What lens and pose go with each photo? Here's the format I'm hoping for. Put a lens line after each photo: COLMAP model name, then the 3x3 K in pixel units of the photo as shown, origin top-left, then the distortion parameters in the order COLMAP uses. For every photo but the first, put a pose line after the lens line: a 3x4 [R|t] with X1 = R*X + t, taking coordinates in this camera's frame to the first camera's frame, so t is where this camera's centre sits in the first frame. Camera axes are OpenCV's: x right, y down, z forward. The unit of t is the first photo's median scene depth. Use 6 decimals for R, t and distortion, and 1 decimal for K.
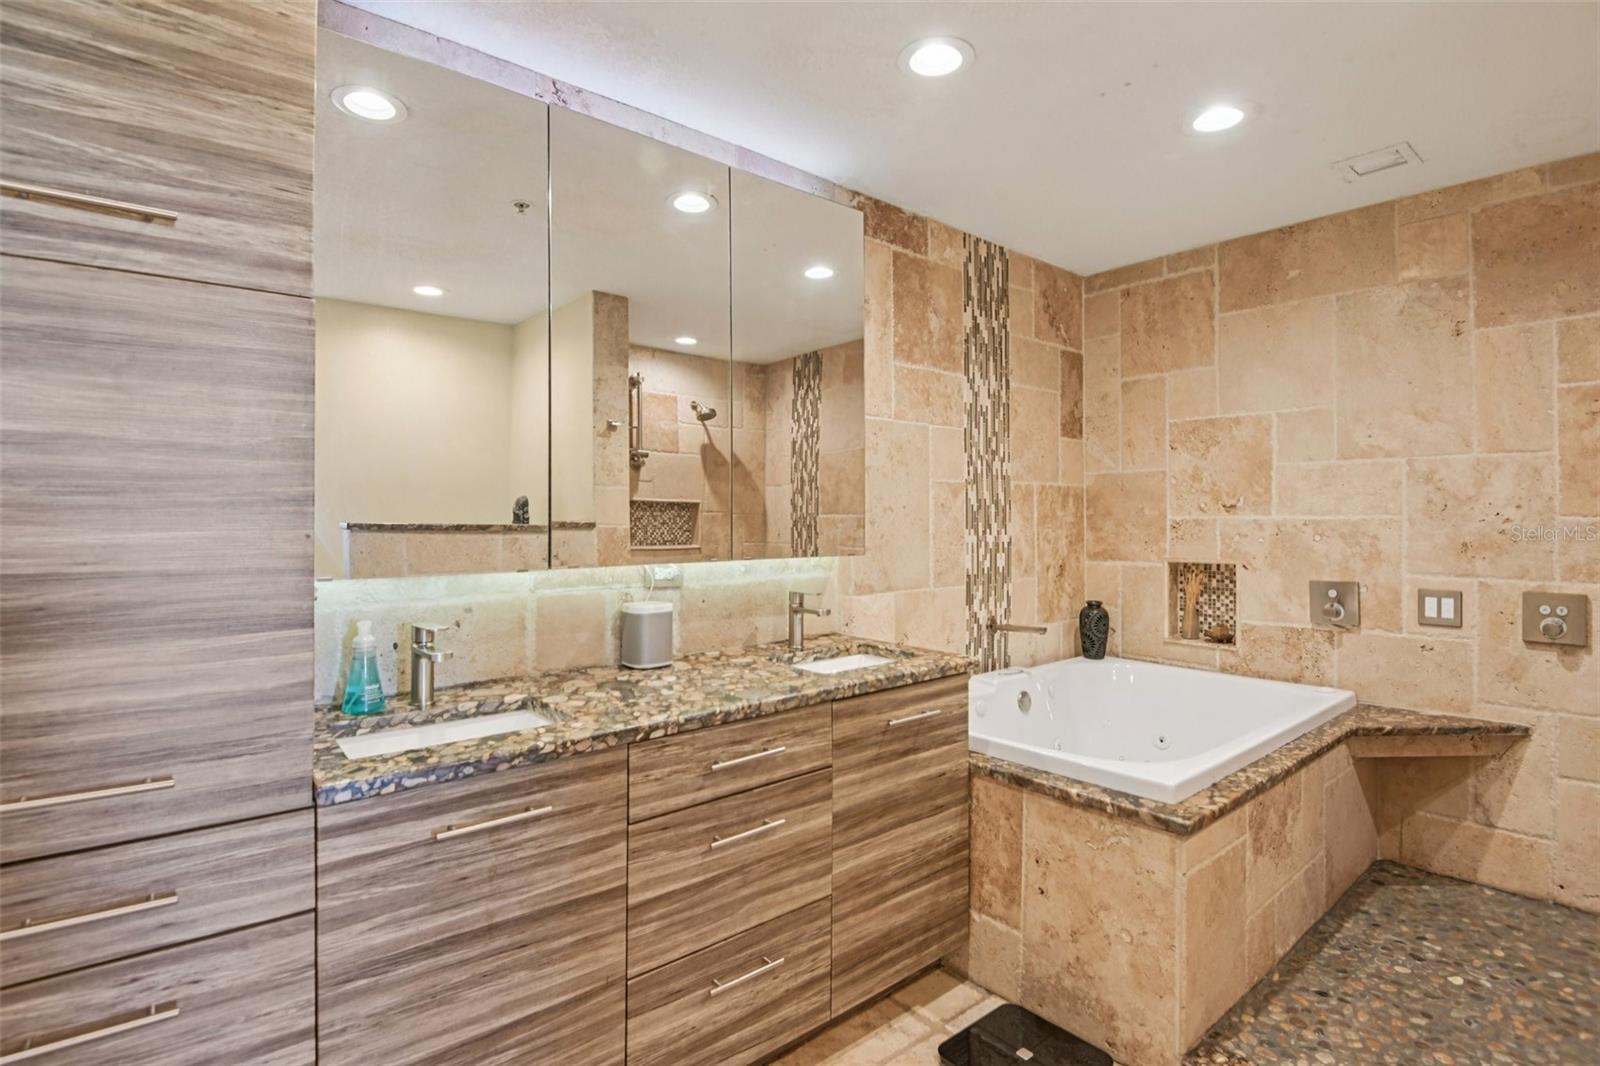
lens RADIAL K [[777.6, 0, 799.5], [0, 777.6, 500.3], [0, 0, 1]] dist [-0.000822, -0.026764]
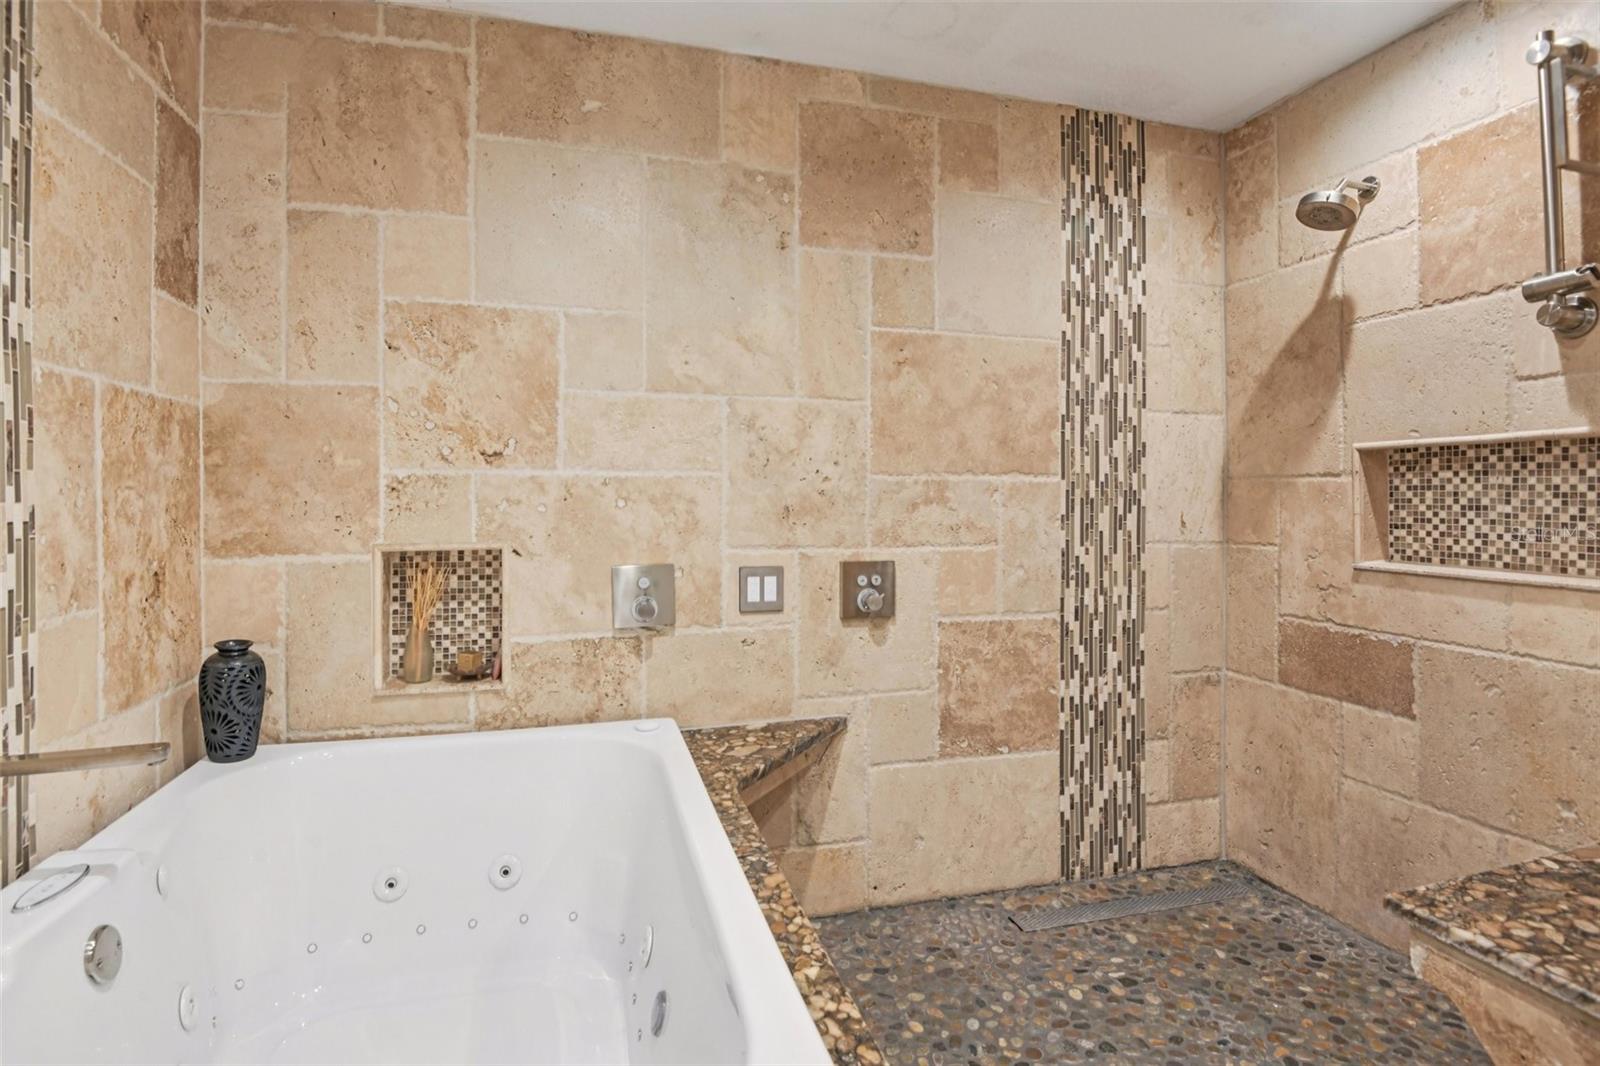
lens RADIAL K [[836.4, 0, 870.1], [0, 836.4, 502.2], [0, 0, 1]] dist [0.007225, -0.034788]
pose [[0.418264, -0.006932, 0.908299, 0.085662], [-0.019059, 0.999684, 0.016406, 0.029894], [-0.908126, -0.024173, 0.417999, 0.469285]]
